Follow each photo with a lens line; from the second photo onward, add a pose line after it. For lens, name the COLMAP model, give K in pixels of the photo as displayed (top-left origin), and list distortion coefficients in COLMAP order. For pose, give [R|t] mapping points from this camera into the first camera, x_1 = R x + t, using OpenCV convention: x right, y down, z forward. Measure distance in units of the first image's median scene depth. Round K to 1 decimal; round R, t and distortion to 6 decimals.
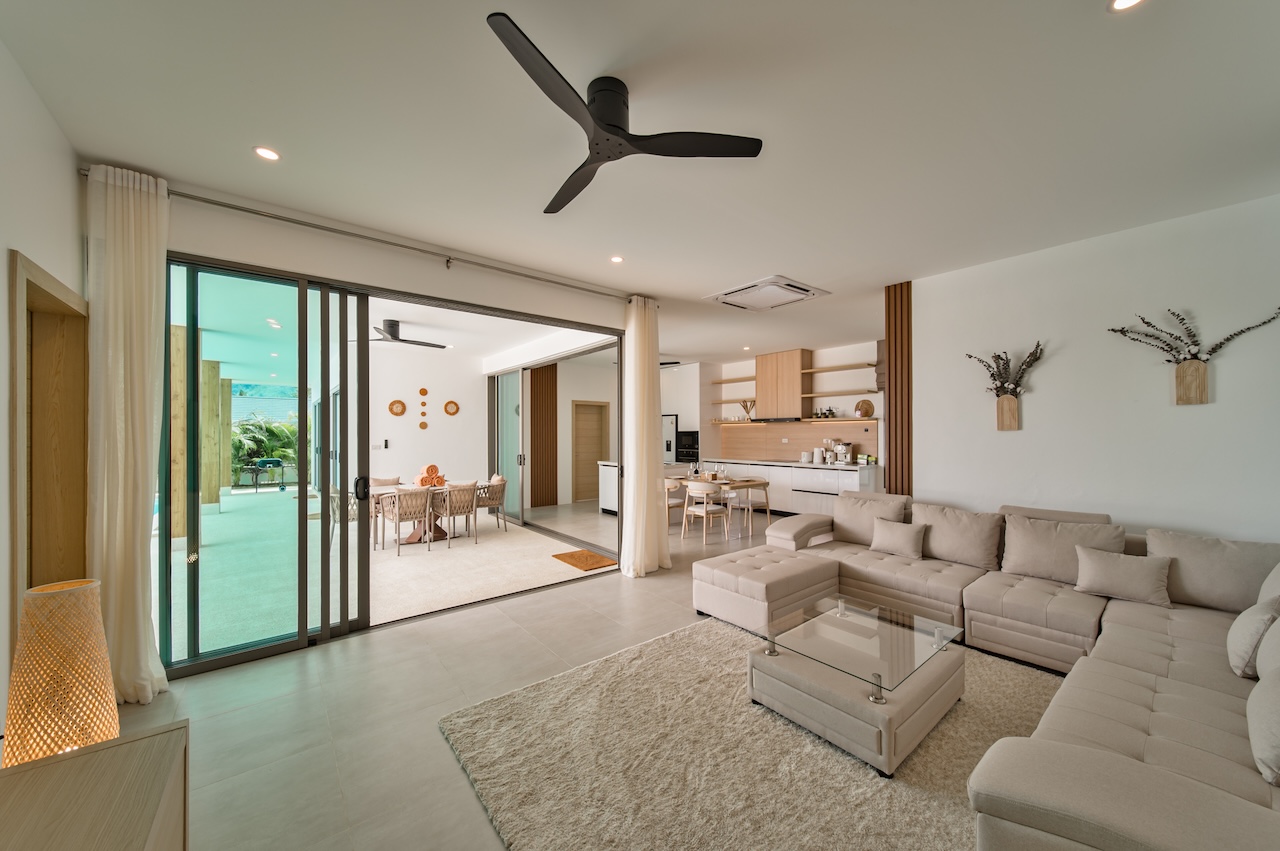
lens RADIAL K [[451.1, 0, 637.6], [0, 451.1, 429.6], [0, 0, 1]] dist [-0.001560, 0.000125]
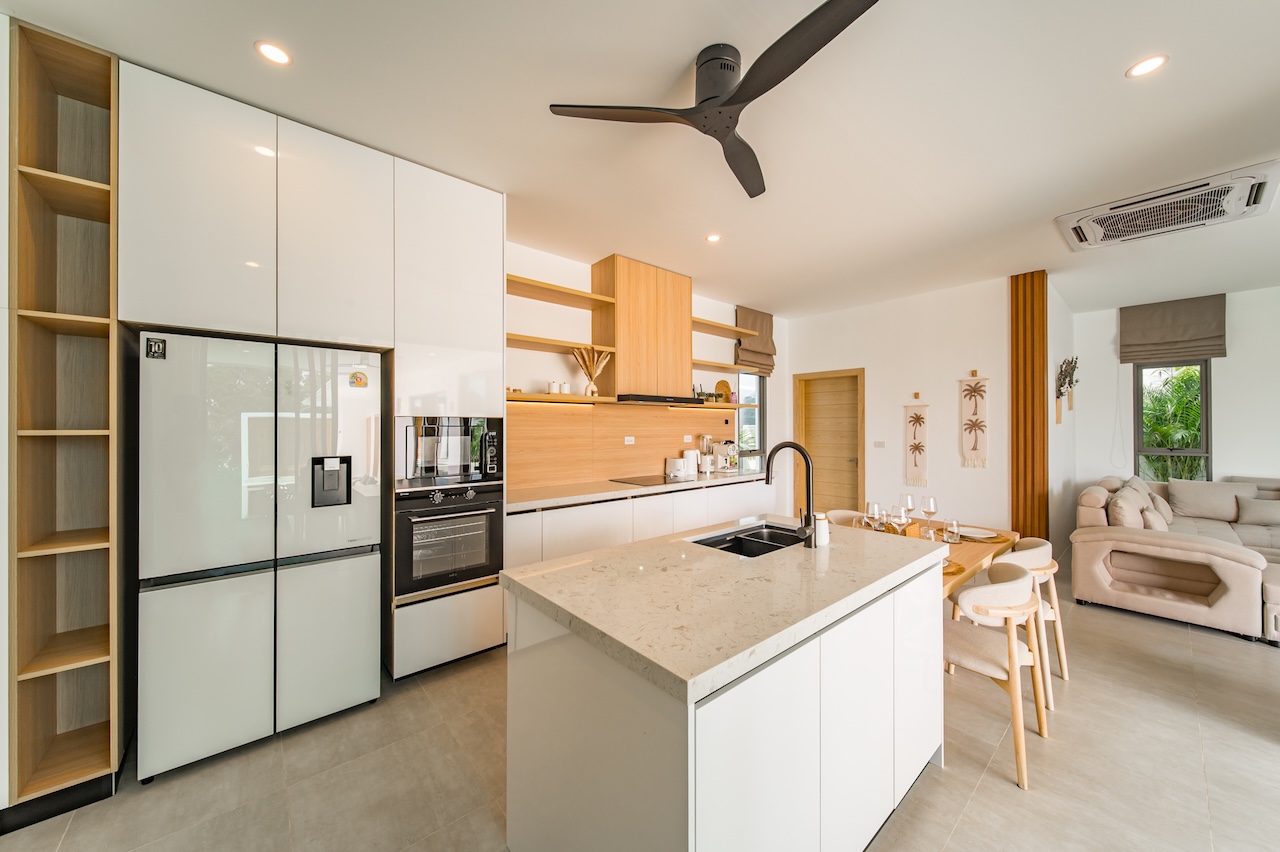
lens RADIAL K [[451.1, 0, 644.8], [0, 451.1, 425.2], [0, 0, 1]] dist [-0.001560, 0.000125]
pose [[-0.033905, 0.005063, 0.999412, -0.202622], [-0.006446, 0.999965, -0.005284, 0.010323], [-0.999404, -0.006622, -0.033871, 1.083236]]
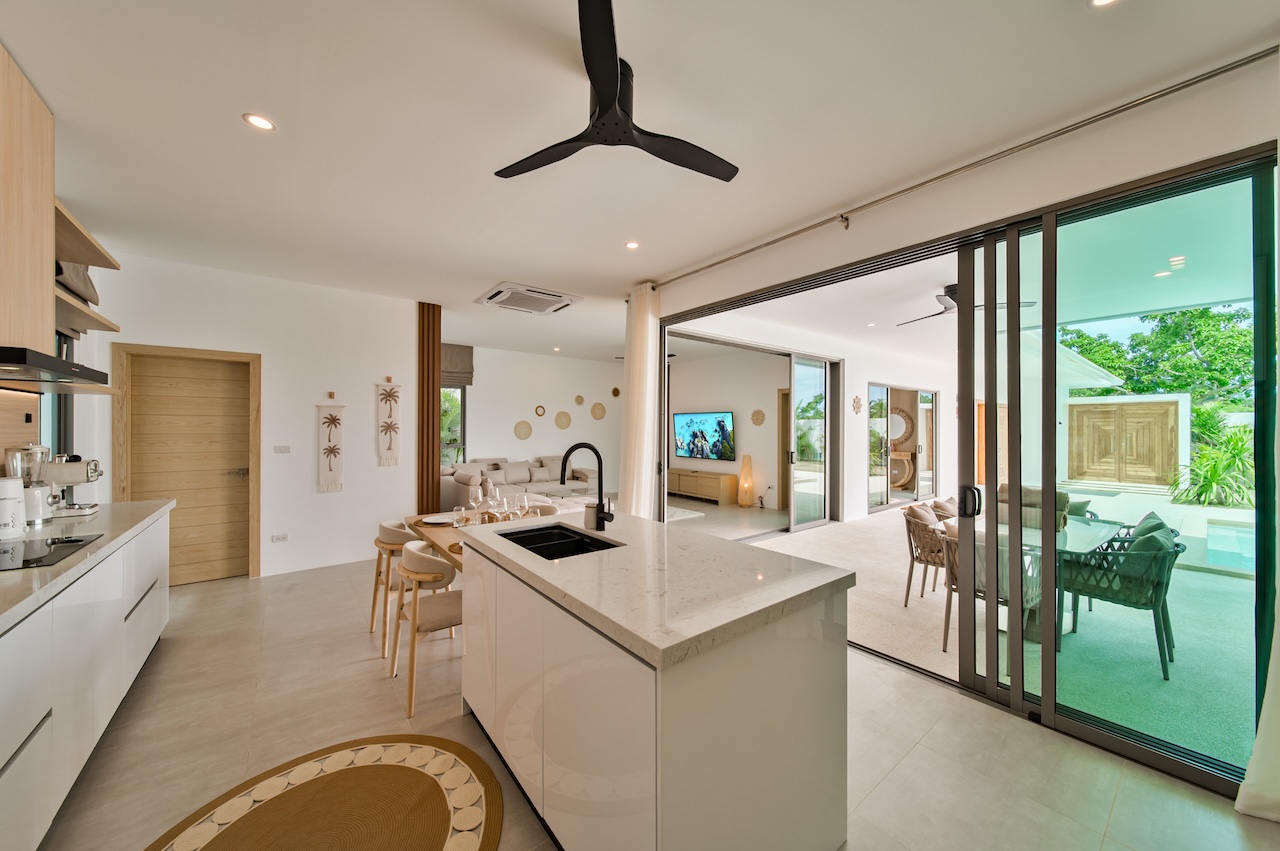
lens RADIAL K [[451.1, 0, 643.4], [0, 451.1, 426.0], [0, 0, 1]] dist [-0.001560, 0.000125]
pose [[-0.999949, -0.000644, 0.010048, 0.004516], [-0.000777, 0.999912, -0.013272, 0.011122], [-0.010038, -0.013279, -0.999861, 1.273534]]
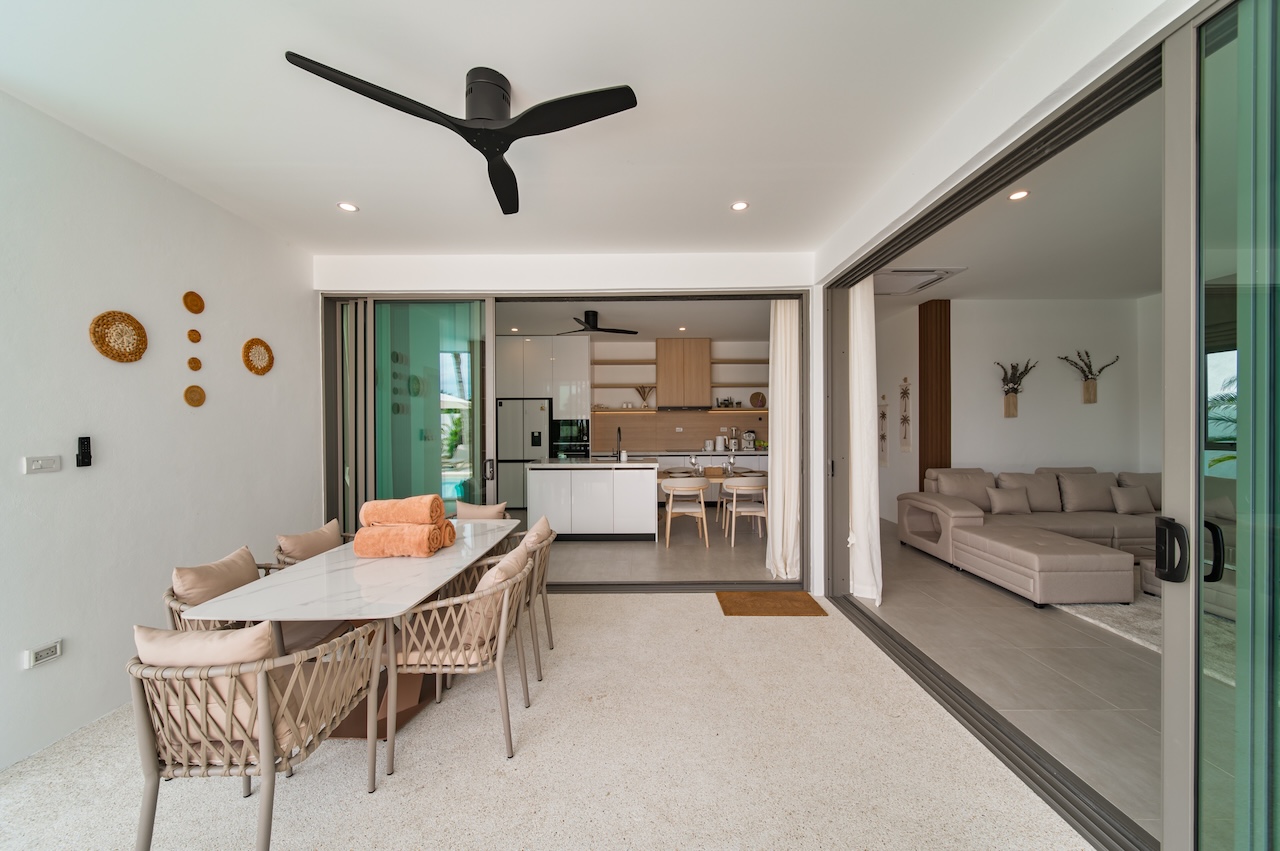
lens RADIAL K [[451.1, 0, 638.2], [0, 451.1, 427.8], [0, 0, 1]] dist [-0.001560, 0.000125]
pose [[0.633163, -0.006426, 0.773992, -0.520780], [-0.002187, 0.999947, 0.010091, 0.011617], [-0.774016, -0.008082, 0.633115, 0.490616]]
